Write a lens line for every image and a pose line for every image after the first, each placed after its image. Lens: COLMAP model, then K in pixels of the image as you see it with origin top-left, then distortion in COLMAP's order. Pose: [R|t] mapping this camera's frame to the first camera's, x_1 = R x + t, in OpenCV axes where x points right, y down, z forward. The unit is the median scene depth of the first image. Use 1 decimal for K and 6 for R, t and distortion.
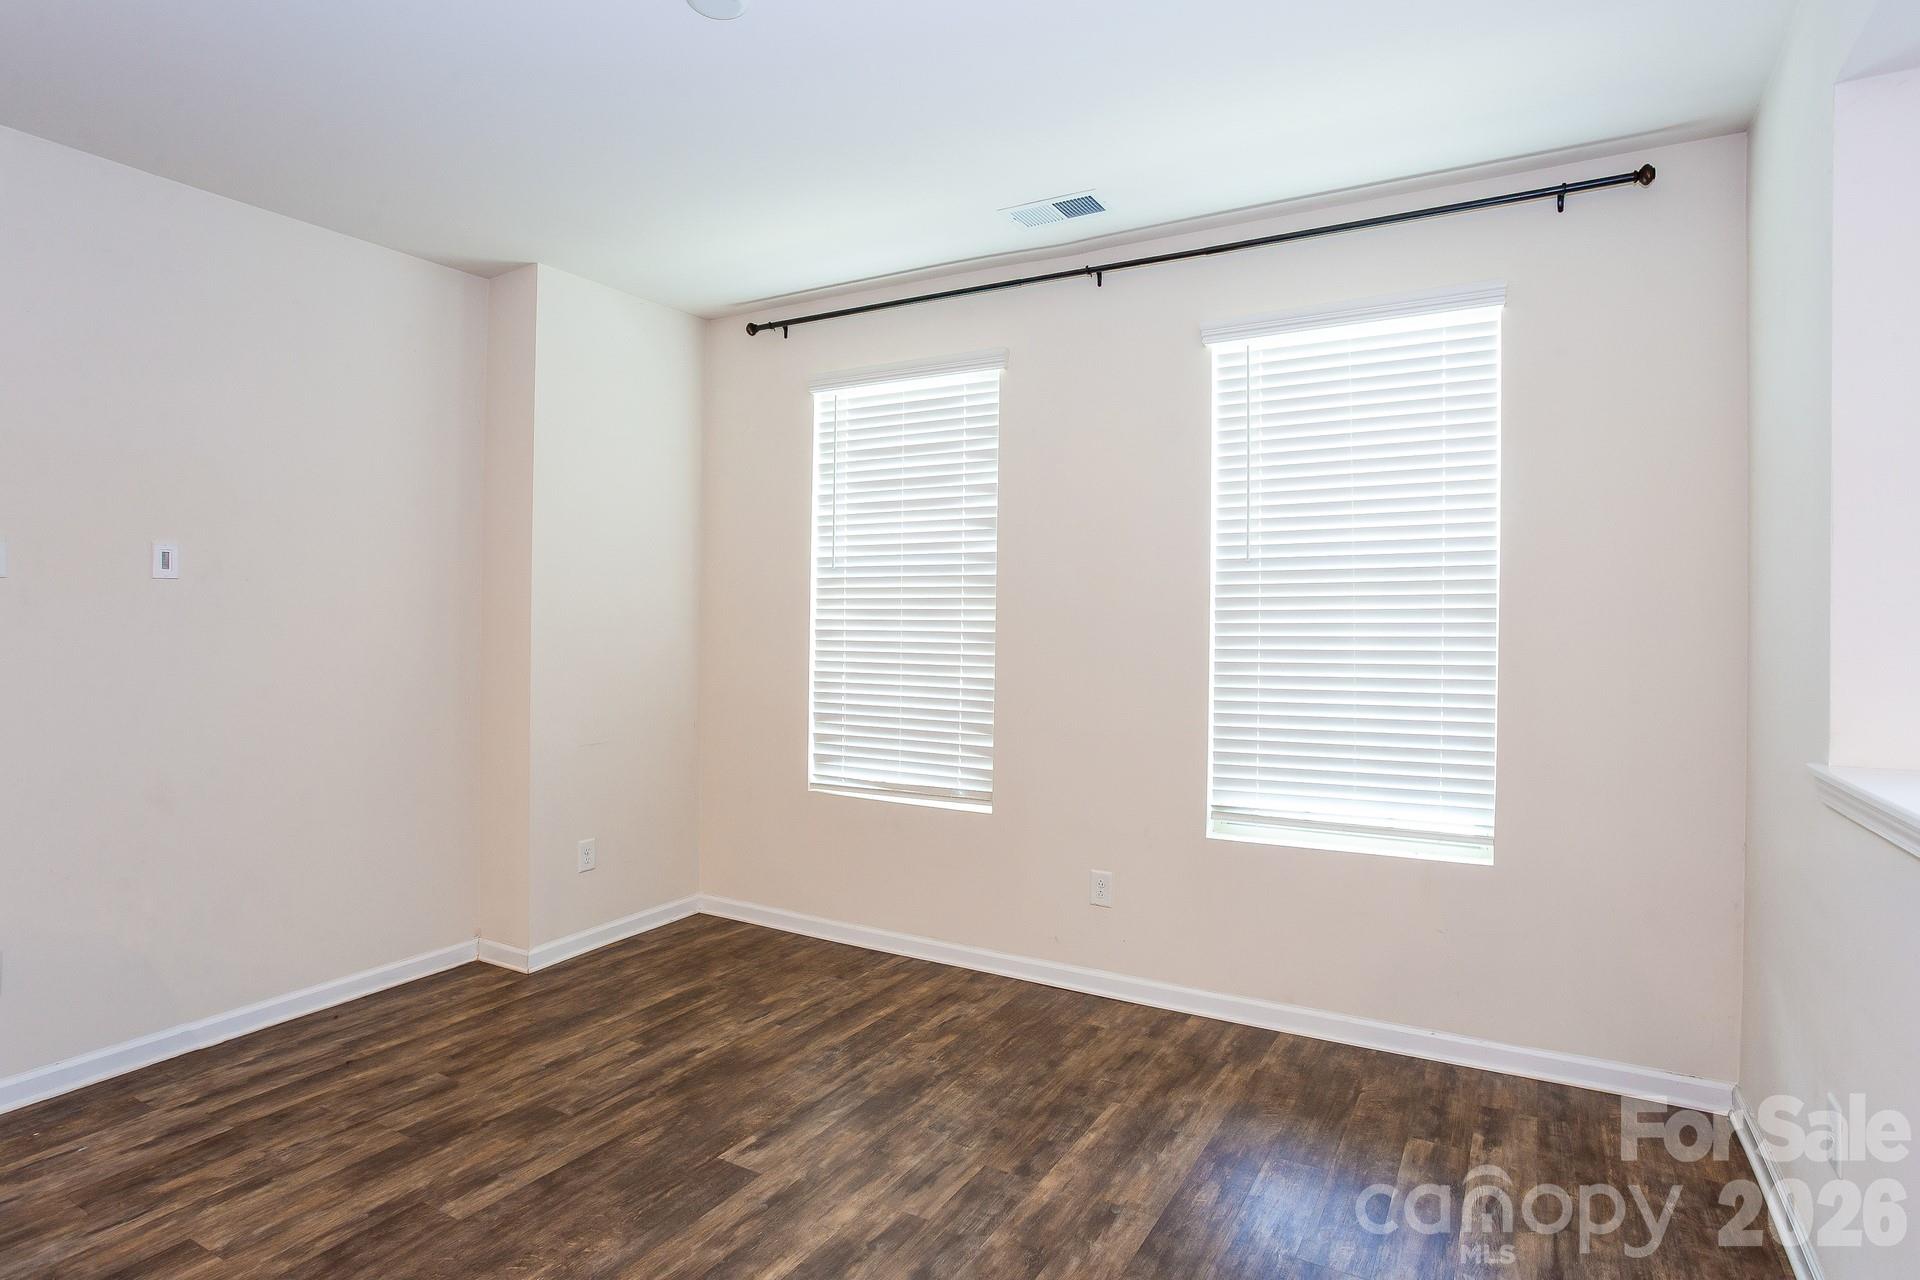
lens RADIAL K [[1008.7, 0, 985.1], [0, 1008.7, 606.9], [0, 0, 1]] dist [-0.048008, 0.020109]
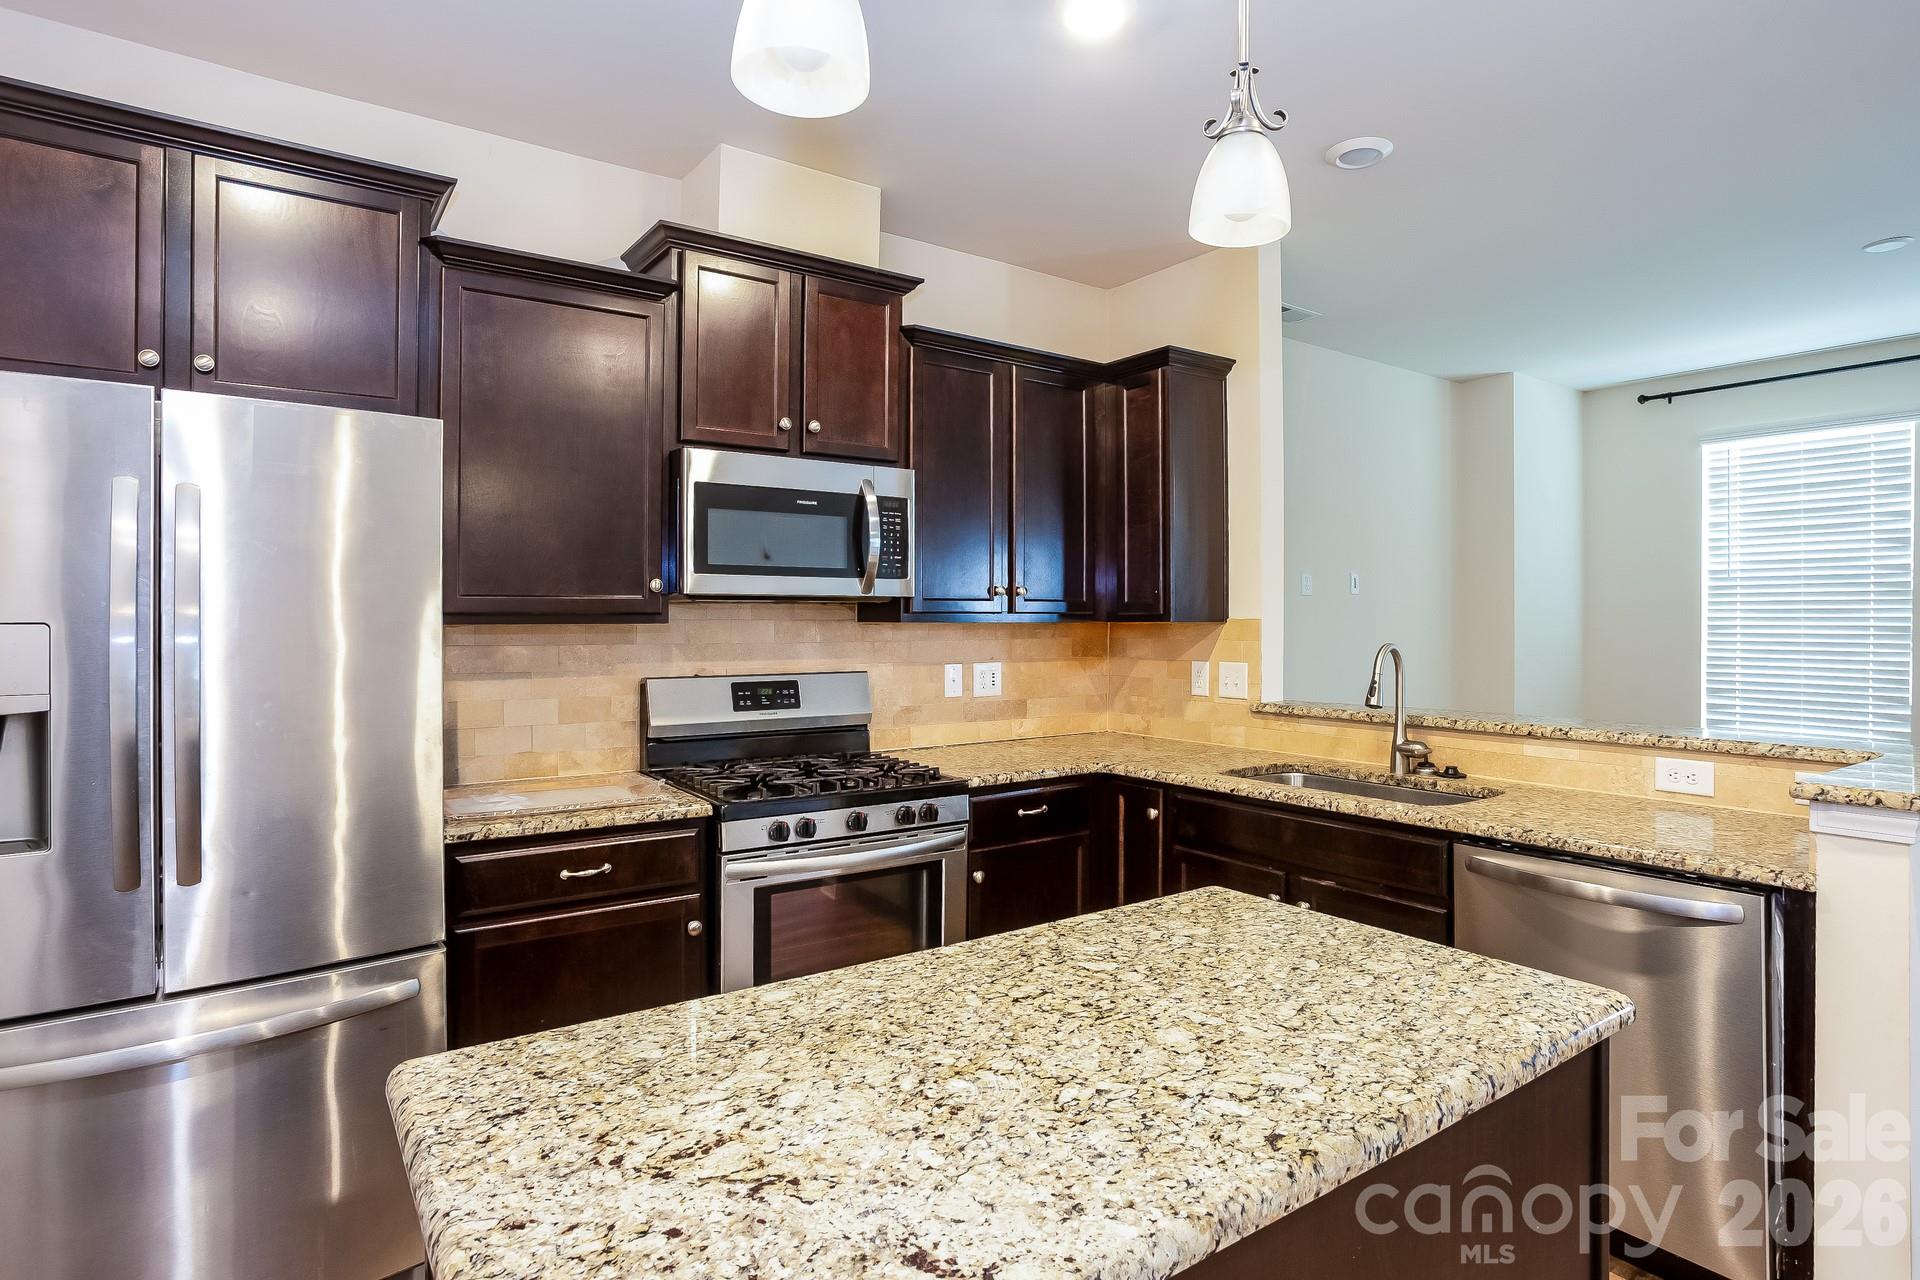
lens RADIAL K [[1008.7, 0, 955.3], [0, 1008.7, 615.4], [0, 0, 1]] dist [-0.048008, 0.020109]
pose [[0.902852, -0.006983, -0.429895, -0.617864], [0.011793, 0.999894, 0.008526, -0.015102], [0.429790, -0.012767, 0.902838, -0.730491]]
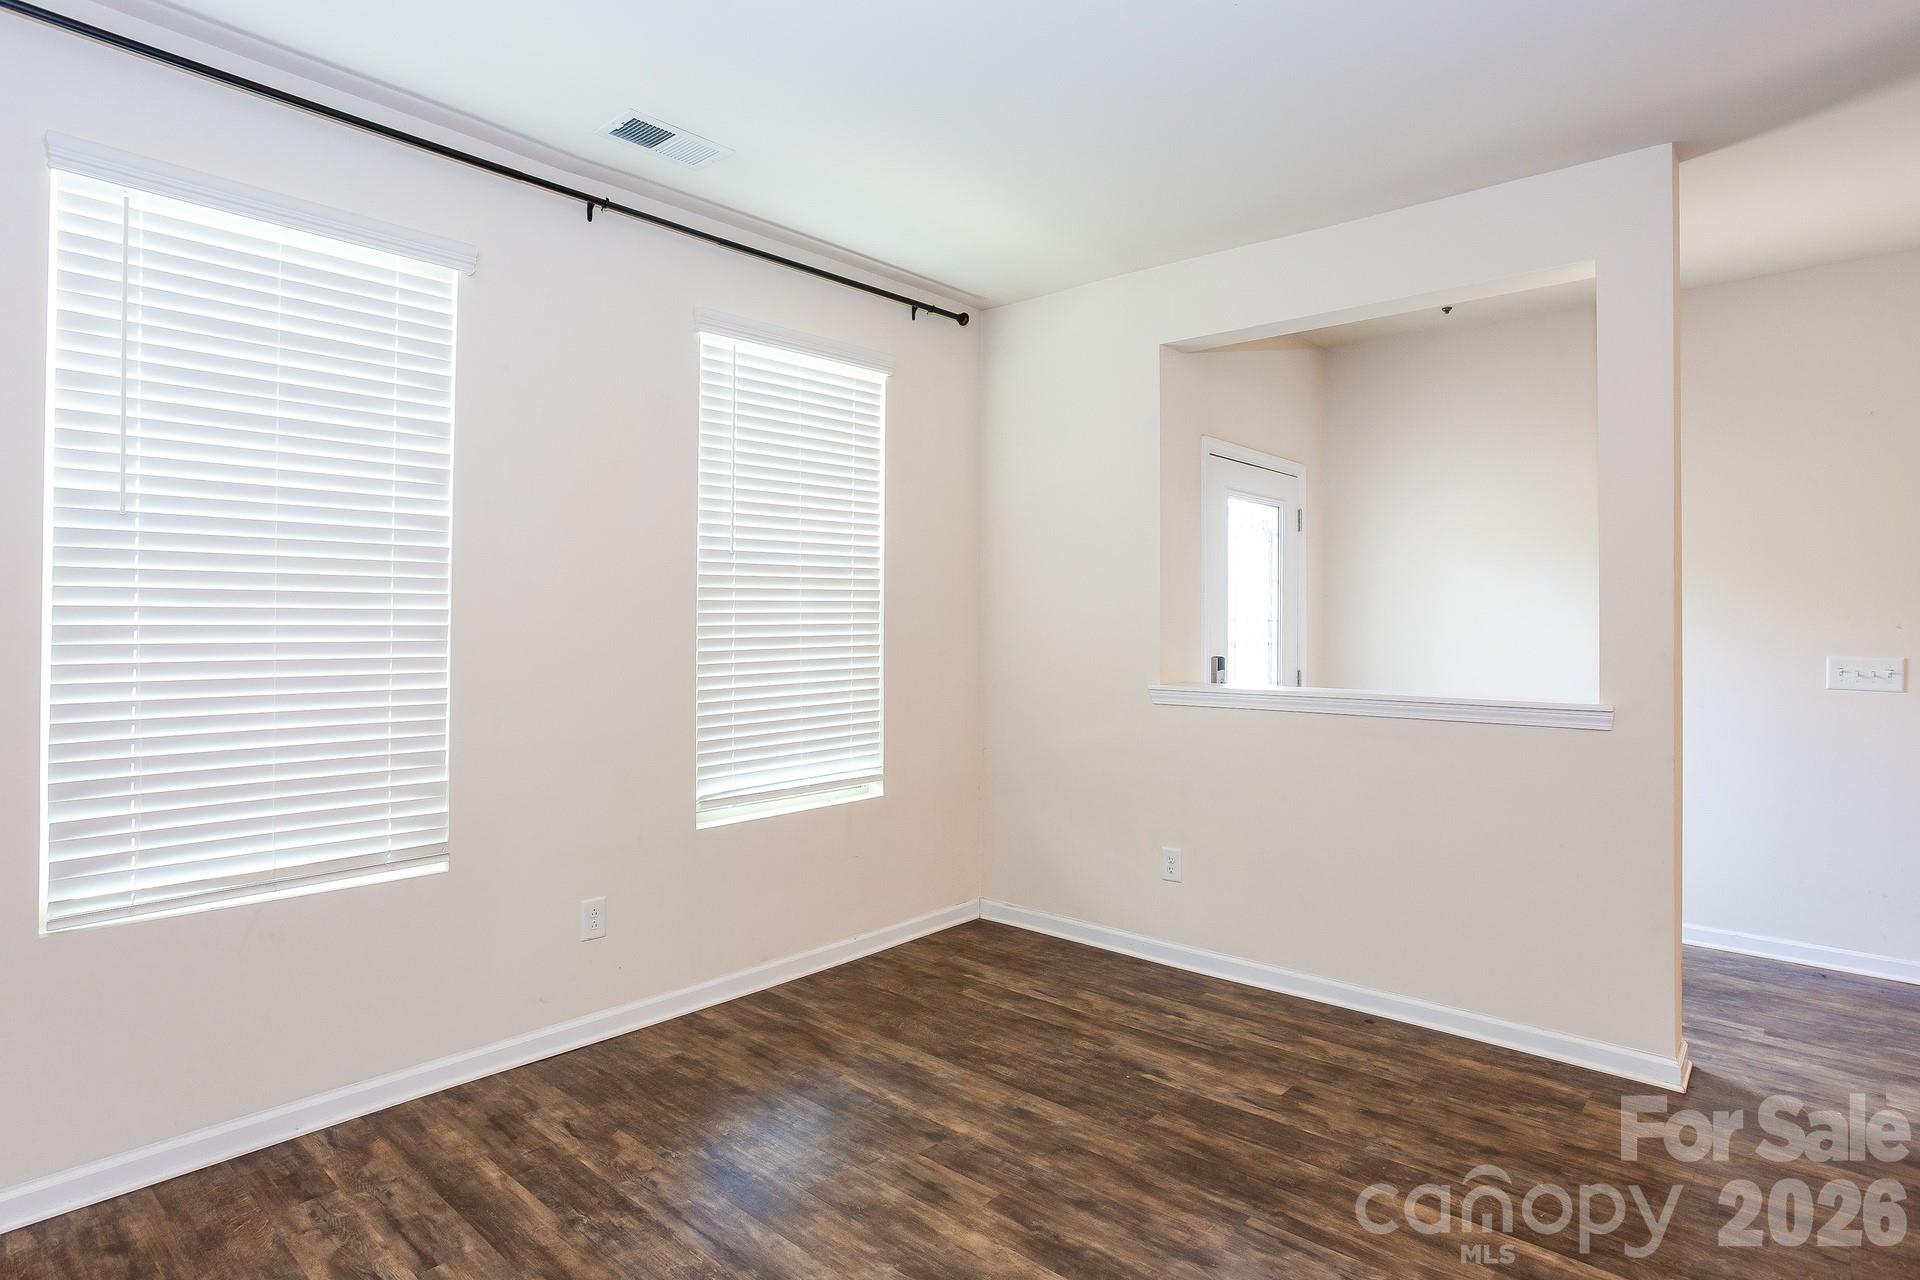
lens RADIAL K [[1008.7, 0, 976.3], [0, 1008.7, 608.7], [0, 0, 1]] dist [-0.048008, 0.020109]
pose [[0.223810, 0.002442, 0.974630, -0.686419], [-0.015080, 0.999886, 0.000958, 0.006800], [-0.974516, -0.014912, 0.223821, 0.515809]]
